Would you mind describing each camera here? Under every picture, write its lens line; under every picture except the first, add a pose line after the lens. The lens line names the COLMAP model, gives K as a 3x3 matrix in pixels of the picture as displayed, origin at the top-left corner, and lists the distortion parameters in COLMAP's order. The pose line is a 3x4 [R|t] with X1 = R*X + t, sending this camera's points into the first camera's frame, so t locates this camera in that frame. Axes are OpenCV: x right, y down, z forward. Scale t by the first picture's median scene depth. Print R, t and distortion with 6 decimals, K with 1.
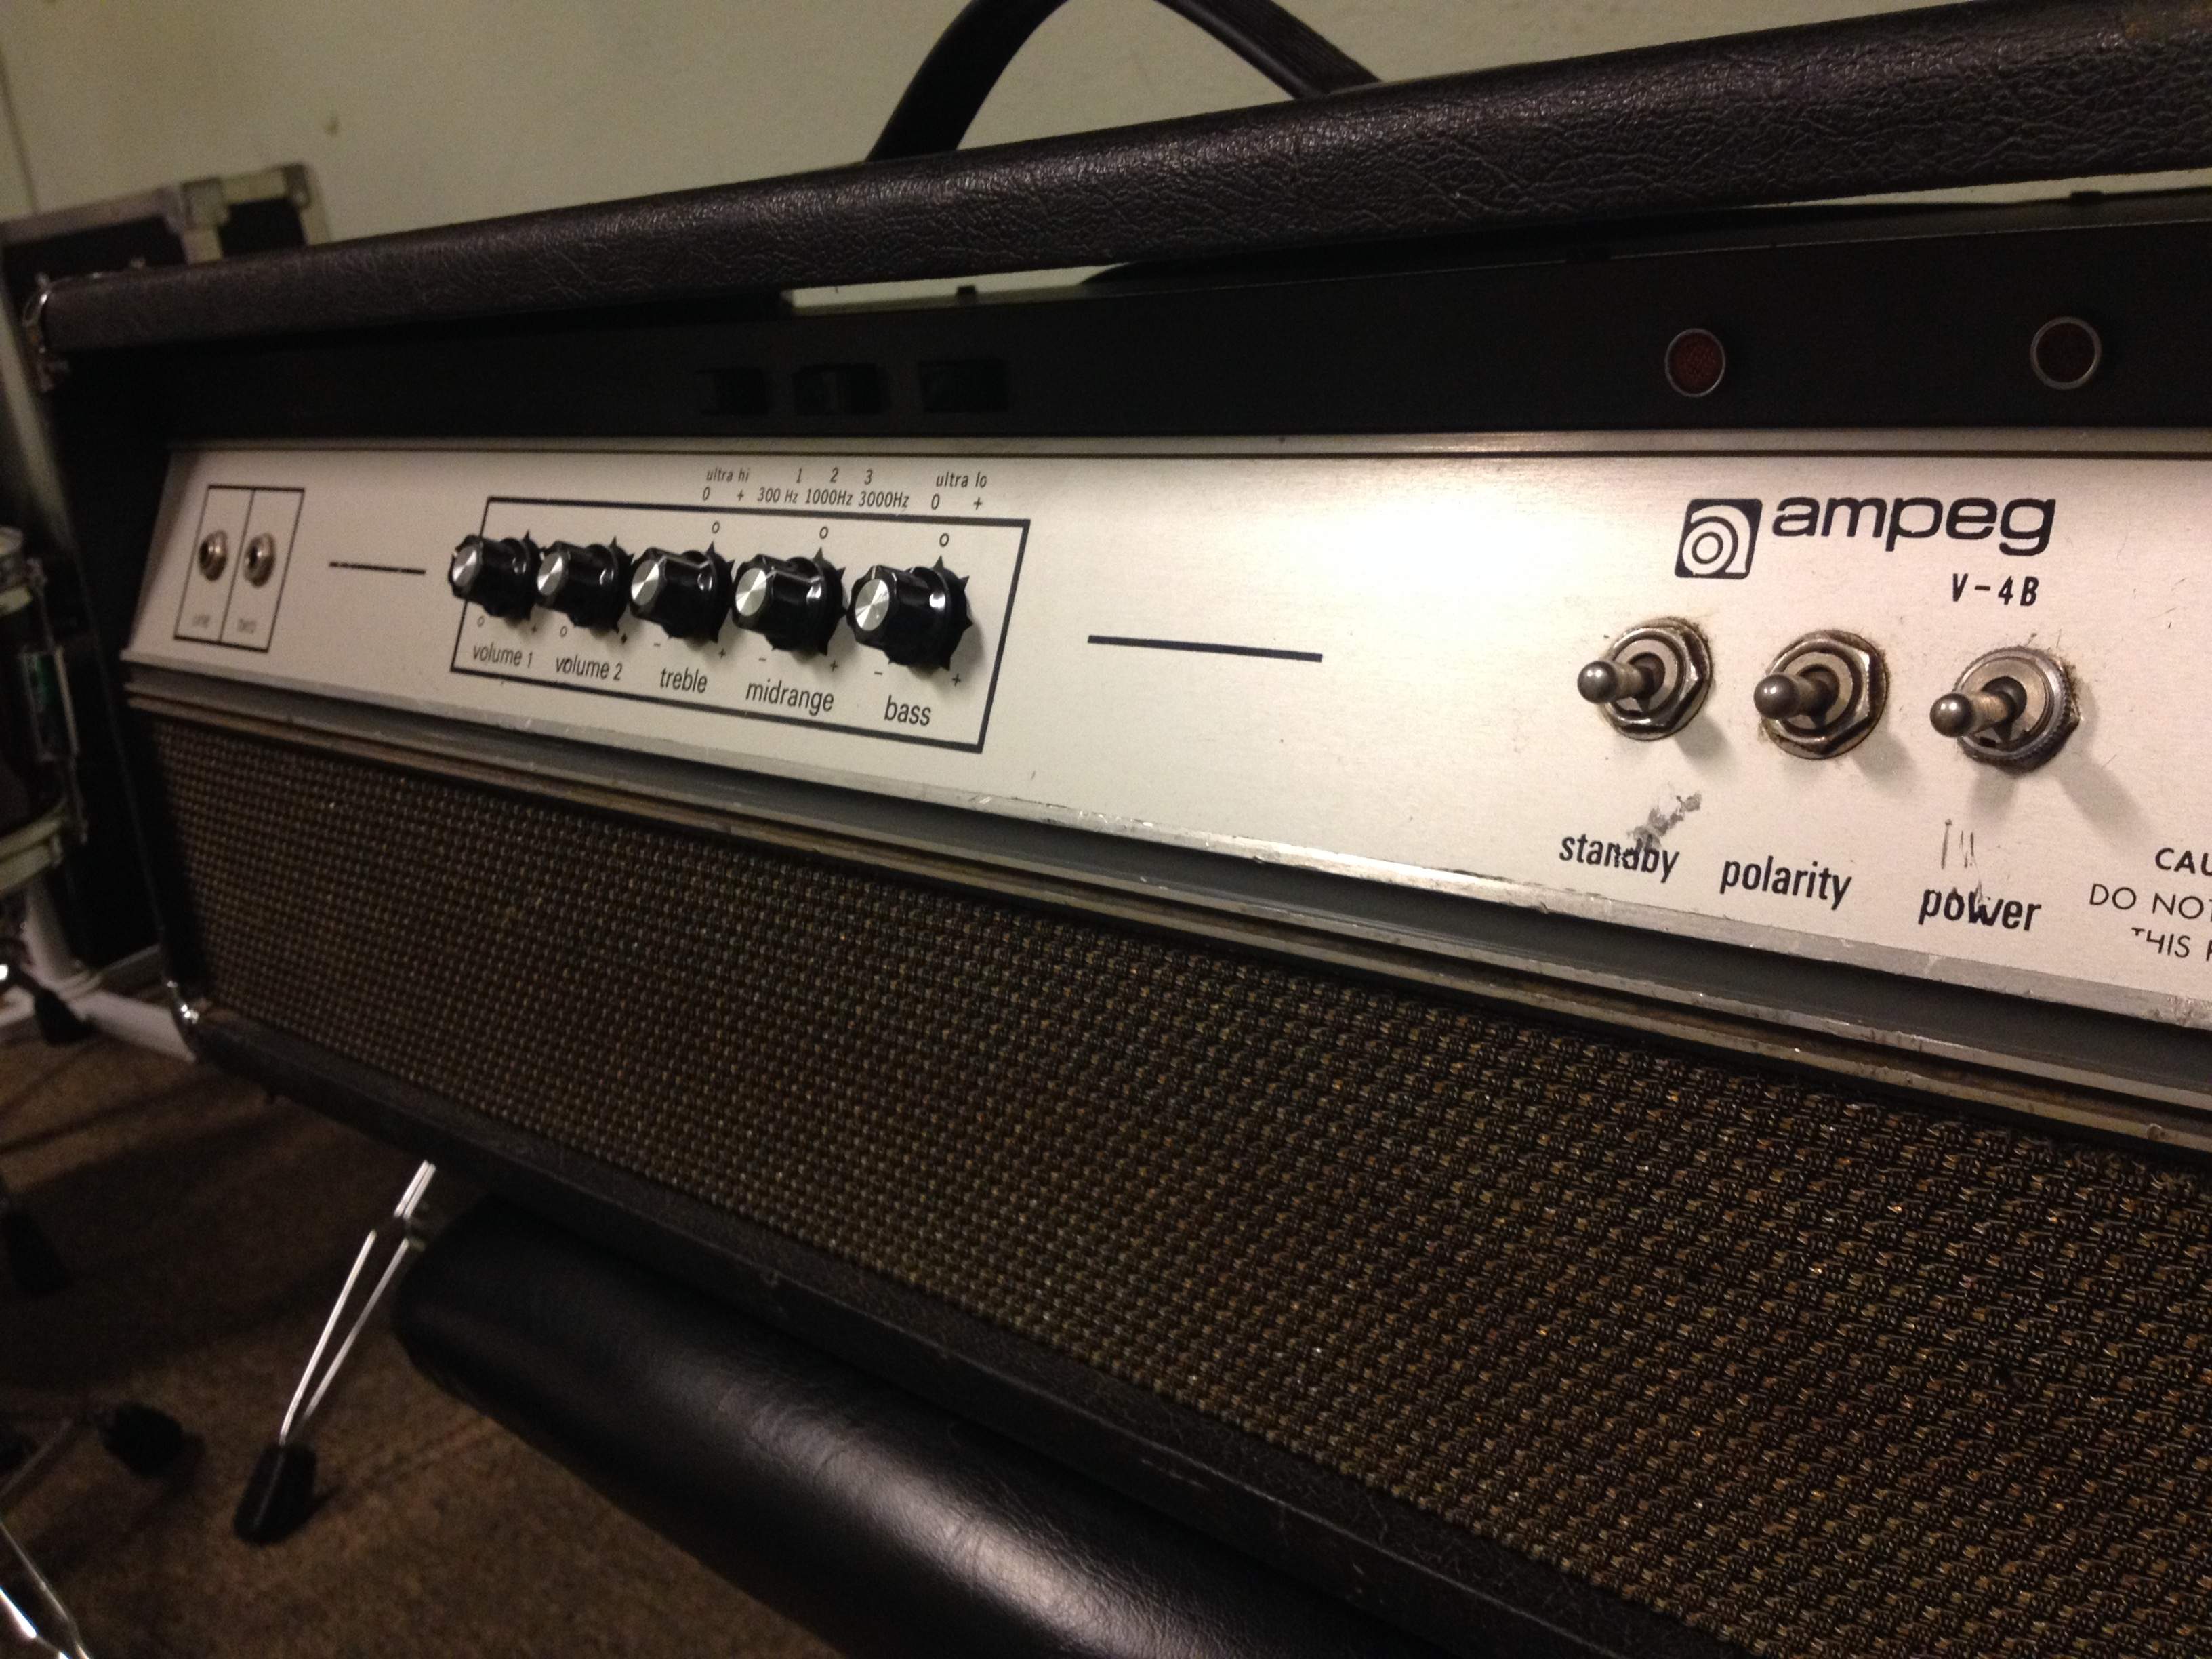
lens RADIAL K [[2168.5, 0, 1083.9], [0, 2168.5, 833.2], [0, 0, 1]] dist [0.004233, 0.000000]
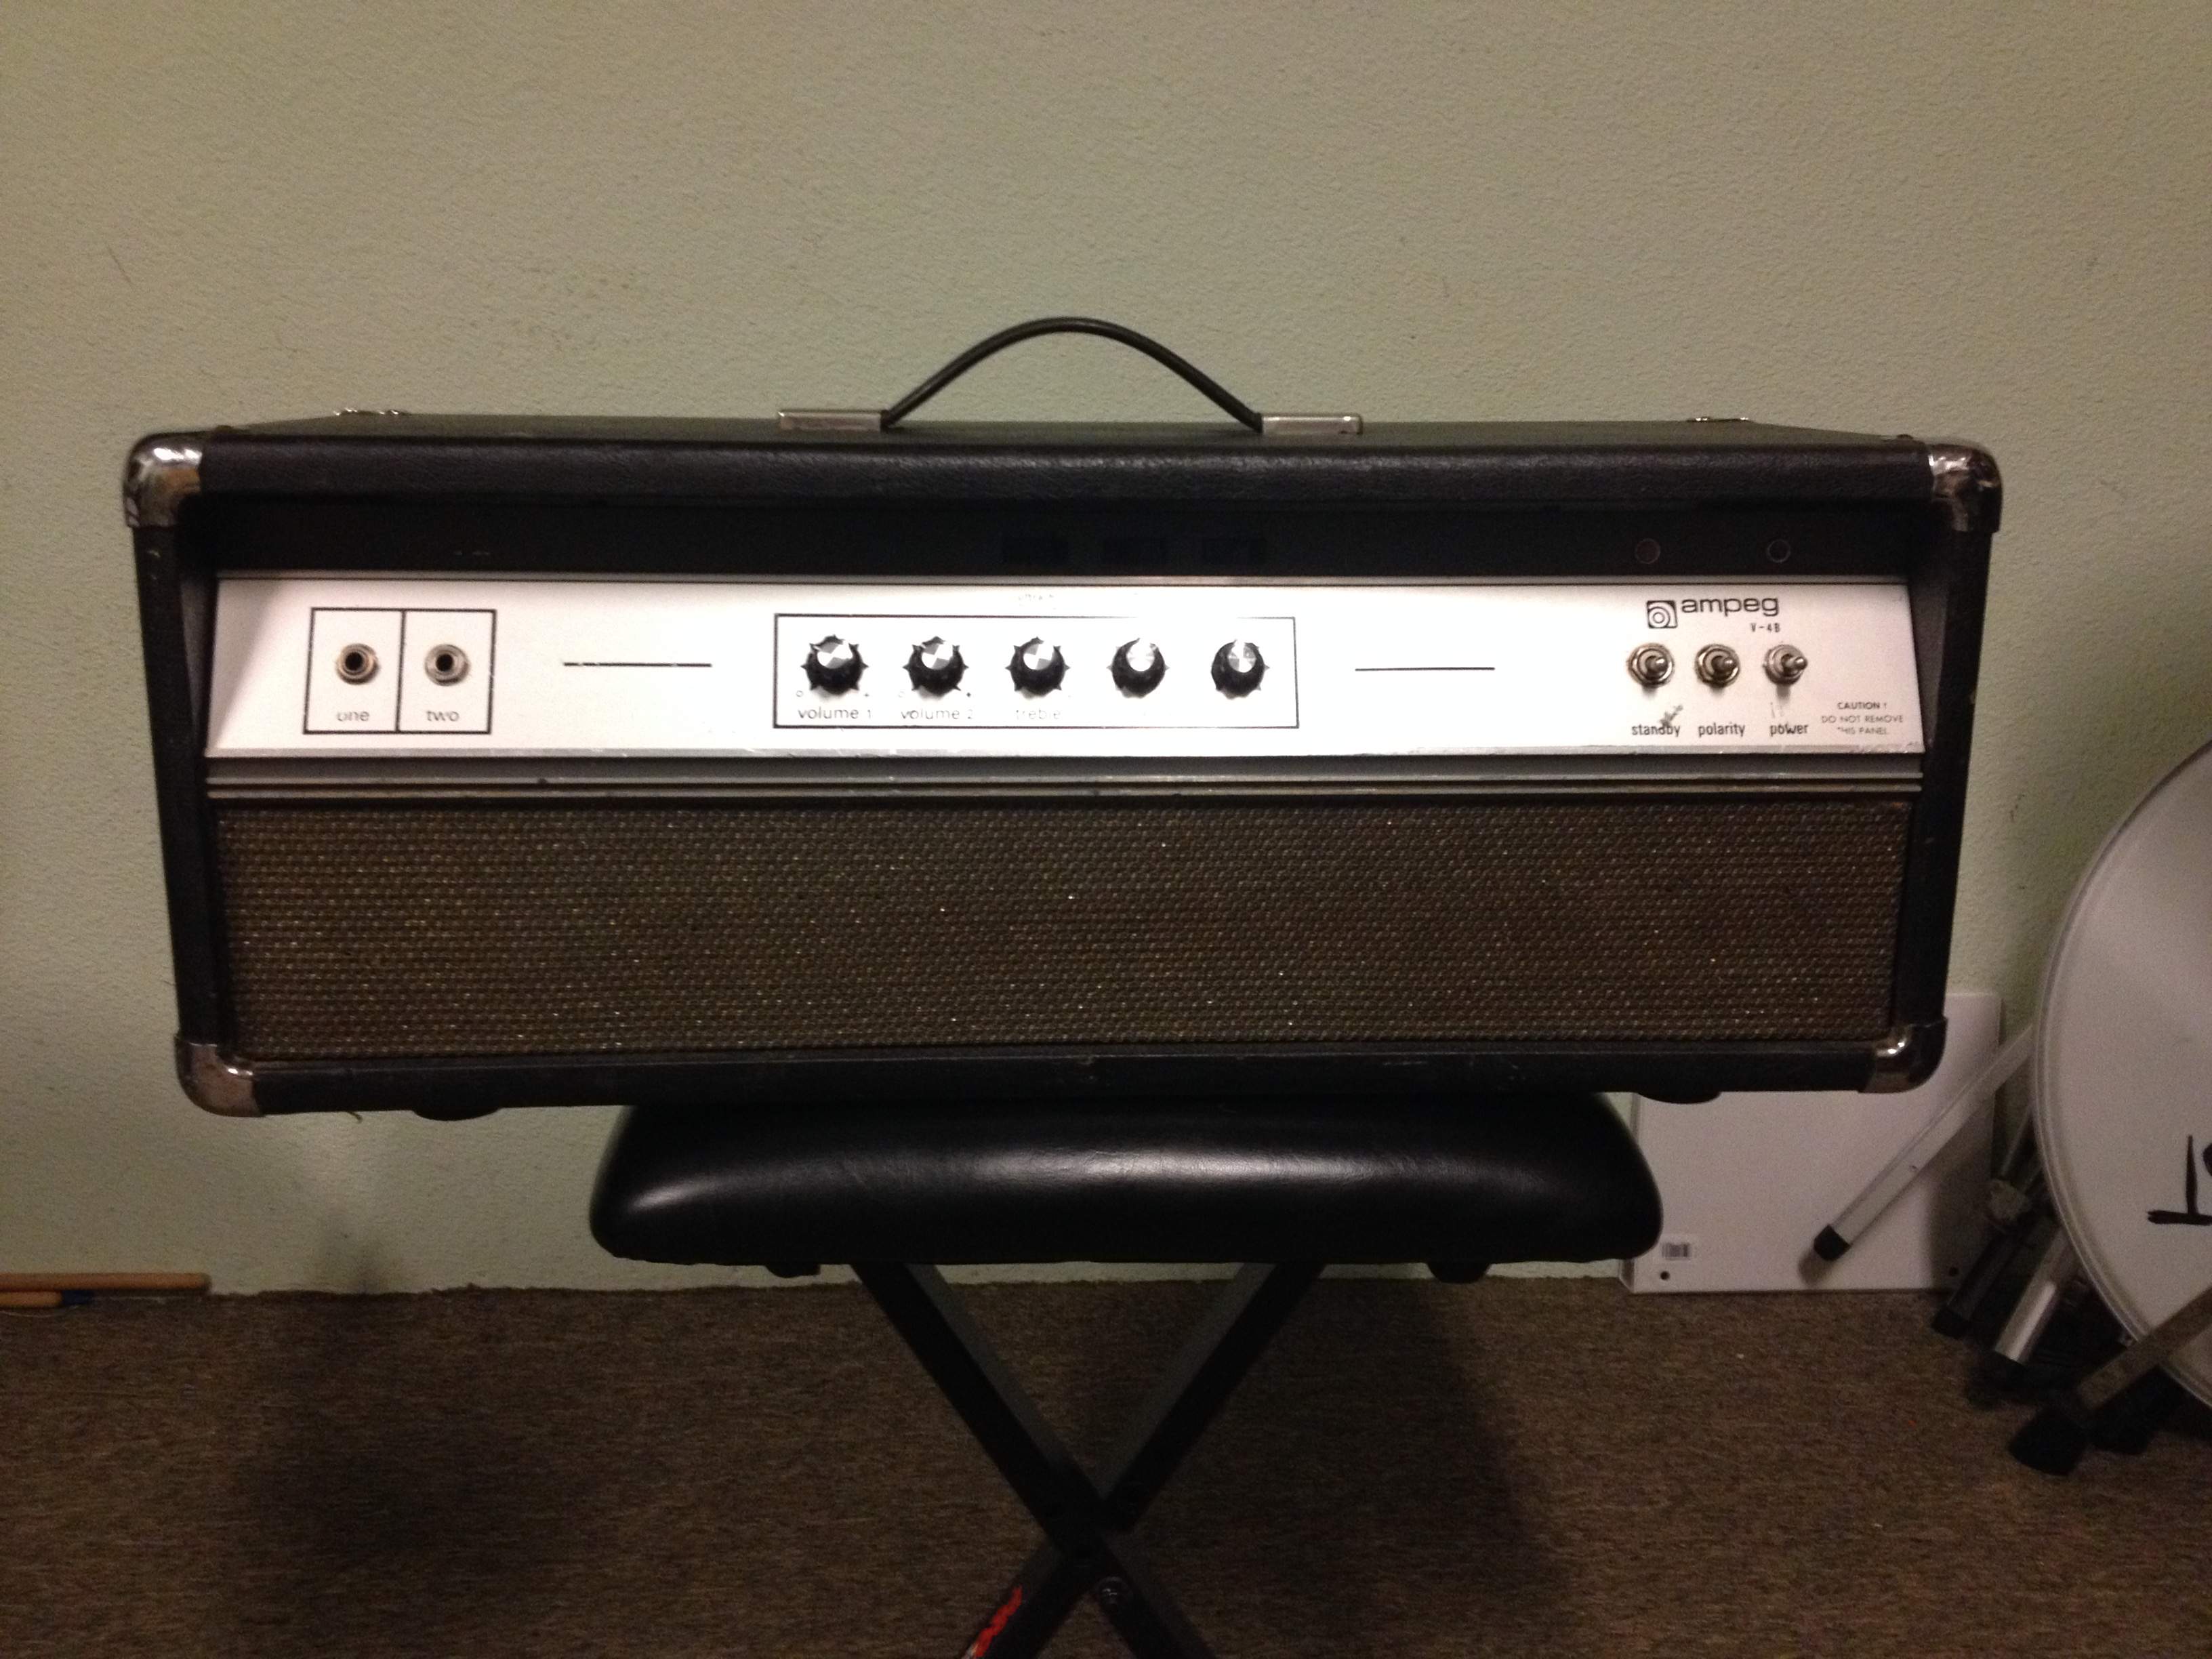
lens RADIAL K [[2168.5, 0, 1112.1], [0, 2168.5, 845.8], [0, 0, 1]] dist [0.004233, 0.000000]
pose [[0.648632, -0.068374, 0.758025, -1.961232], [0.132385, 0.990910, -0.023900, 0.111749], [-0.749500, 0.115853, 0.651788, -0.207446]]
